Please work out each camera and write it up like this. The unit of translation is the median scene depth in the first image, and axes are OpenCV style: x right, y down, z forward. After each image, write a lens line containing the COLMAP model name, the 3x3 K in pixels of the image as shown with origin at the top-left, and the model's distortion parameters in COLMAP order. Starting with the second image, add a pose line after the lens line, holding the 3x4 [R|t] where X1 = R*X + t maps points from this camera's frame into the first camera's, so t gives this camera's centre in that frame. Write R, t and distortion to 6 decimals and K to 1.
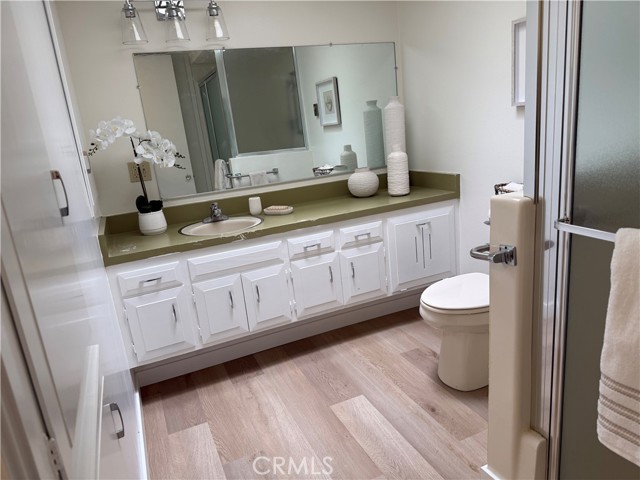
lens RADIAL K [[452.6, 0, 319.7], [0, 452.6, 242.7], [0, 0, 1]] dist [0.062207, -0.089605]
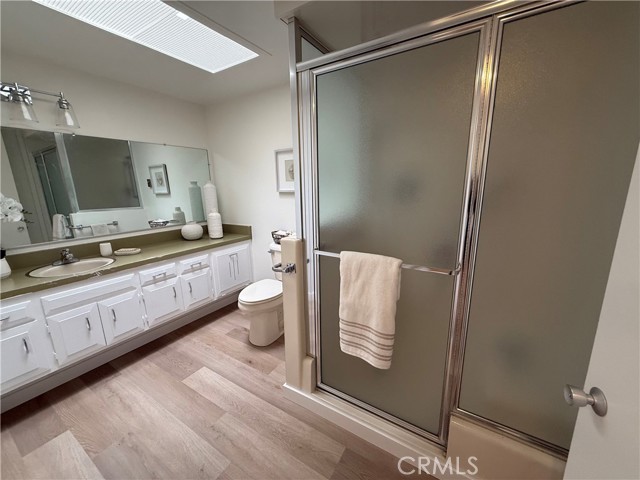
lens RADIAL K [[256.8, 0, 322.5], [0, 256.8, 240.0], [0, 0, 1]] dist [0.000399, 0.001576]
pose [[0.819958, -0.035231, 0.571338, -0.059228], [0.086357, 0.994294, -0.062624, -0.007189], [-0.565872, 0.100688, 0.818322, 0.005371]]
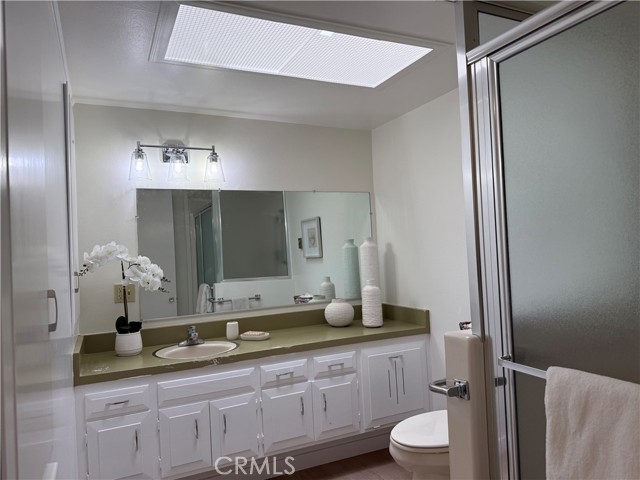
lens RADIAL K [[452.6, 0, 320.2], [0, 452.6, 235.5], [0, 0, 1]] dist [0.062207, -0.089605]
pose [[0.998183, 0.054369, 0.025979, 0.020062], [-0.044361, 0.954835, -0.293805, 0.006585], [-0.040779, 0.292118, 0.955512, -0.062415]]
